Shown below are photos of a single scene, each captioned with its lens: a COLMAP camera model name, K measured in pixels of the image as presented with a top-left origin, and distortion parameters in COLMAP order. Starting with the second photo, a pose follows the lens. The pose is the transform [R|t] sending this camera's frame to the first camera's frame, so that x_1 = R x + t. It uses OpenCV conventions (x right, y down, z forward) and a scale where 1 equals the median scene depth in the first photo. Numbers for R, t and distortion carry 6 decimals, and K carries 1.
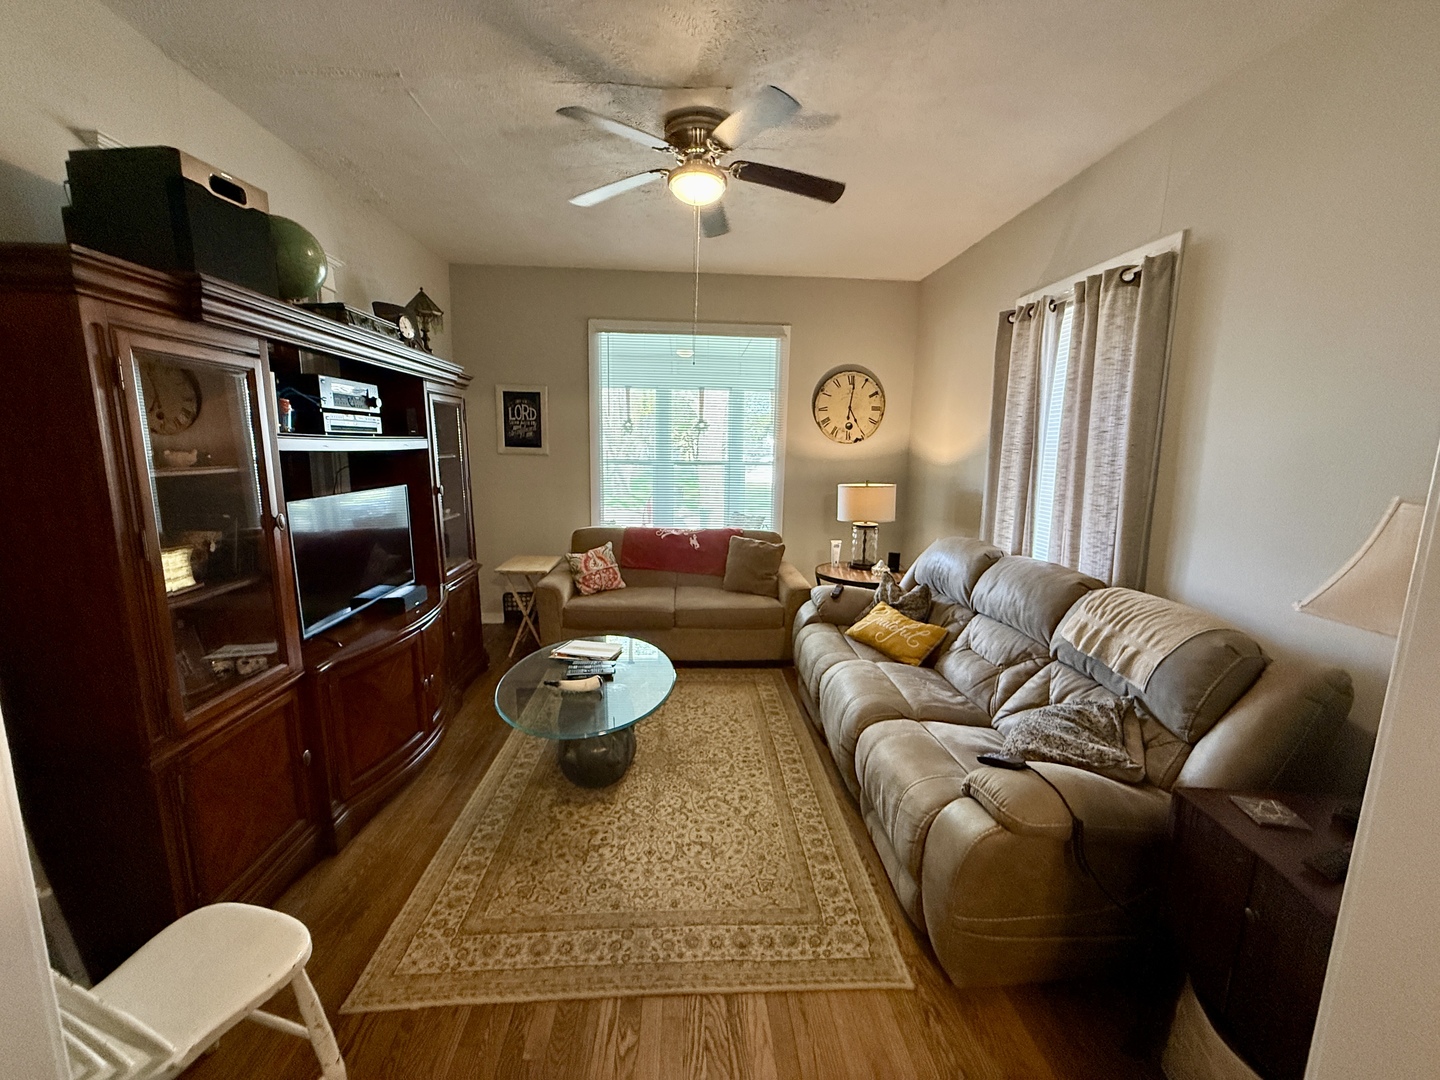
lens RADIAL K [[574.0, 0, 717.8], [0, 574.0, 534.7], [0, 0, 1]] dist [-0.001065, -0.000140]
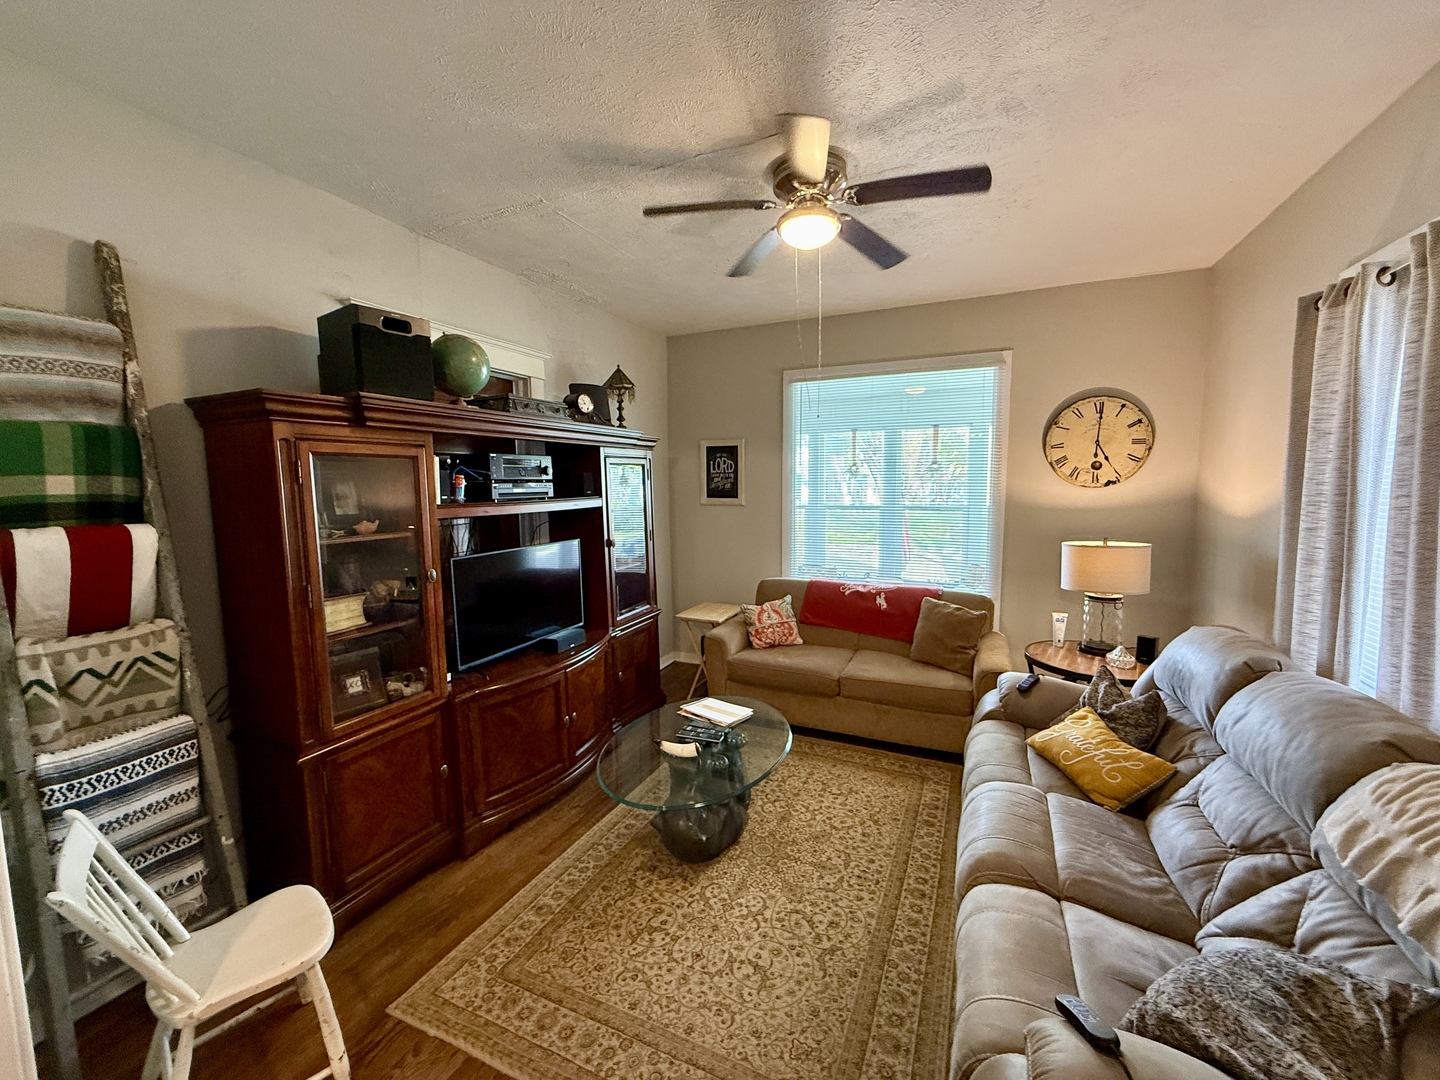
lens RADIAL K [[574.0, 0, 726.8], [0, 574.0, 534.4], [0, 0, 1]] dist [-0.001065, -0.000140]
pose [[0.881011, 0.018995, -0.472715, 0.278684], [-0.048015, 0.997624, -0.049400, -0.058569], [0.470654, 0.066219, 0.879830, 0.143696]]
